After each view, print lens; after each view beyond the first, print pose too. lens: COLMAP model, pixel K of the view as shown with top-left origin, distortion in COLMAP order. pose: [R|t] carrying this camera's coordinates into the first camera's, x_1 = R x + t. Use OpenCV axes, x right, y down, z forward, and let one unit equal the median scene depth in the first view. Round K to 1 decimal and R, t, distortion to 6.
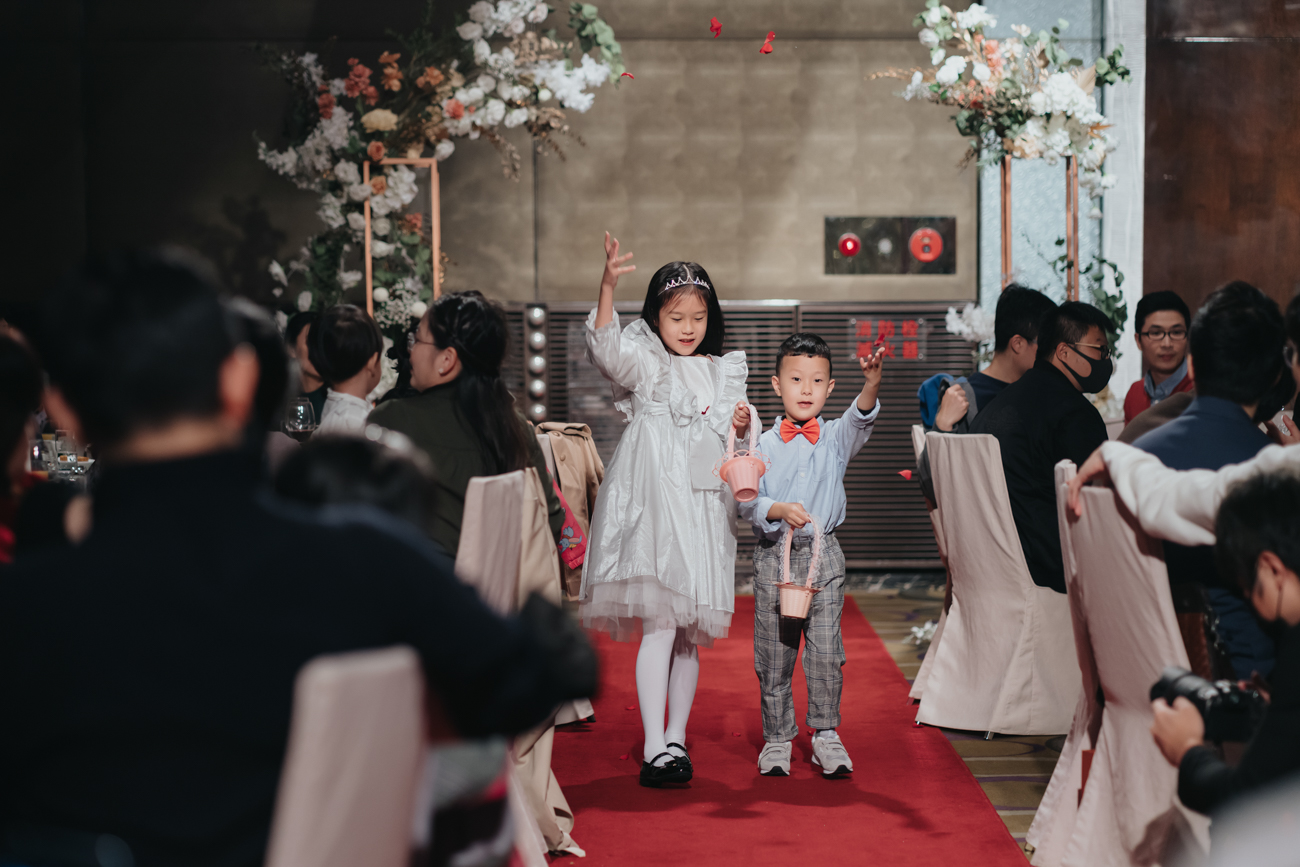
lens RADIAL K [[3229.8, 0, 652.0], [0, 3229.8, 437.2], [0, 0, 1]] dist [0.406109, 0.000000]
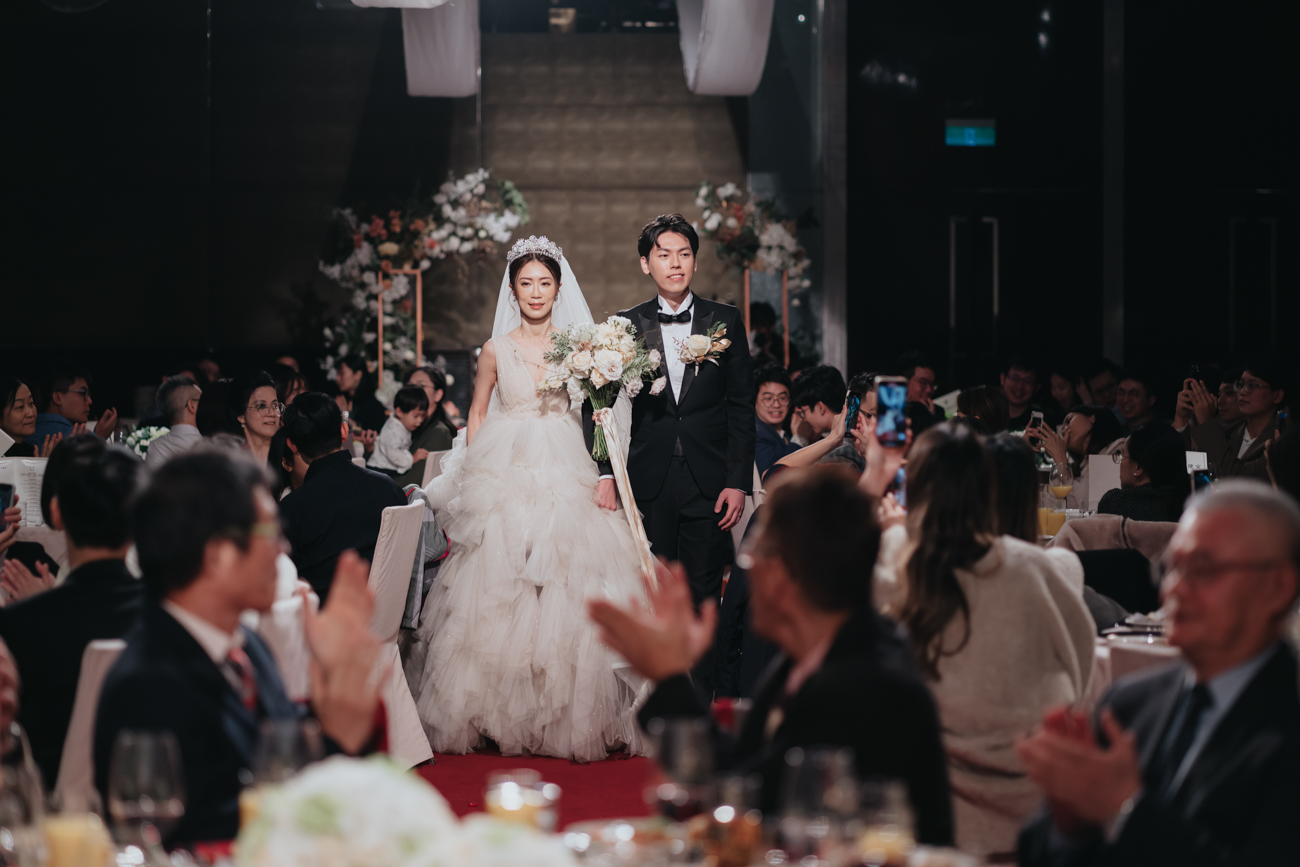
lens RADIAL K [[3229.8, 0, 648.3], [0, 3229.8, 428.5], [0, 0, 1]] dist [0.406109, 0.000000]
pose [[0.999912, 0.009791, 0.008991, 0.041518], [-0.009846, 0.999933, 0.006168, -0.012312], [-0.008930, -0.006256, 0.999941, -0.745395]]
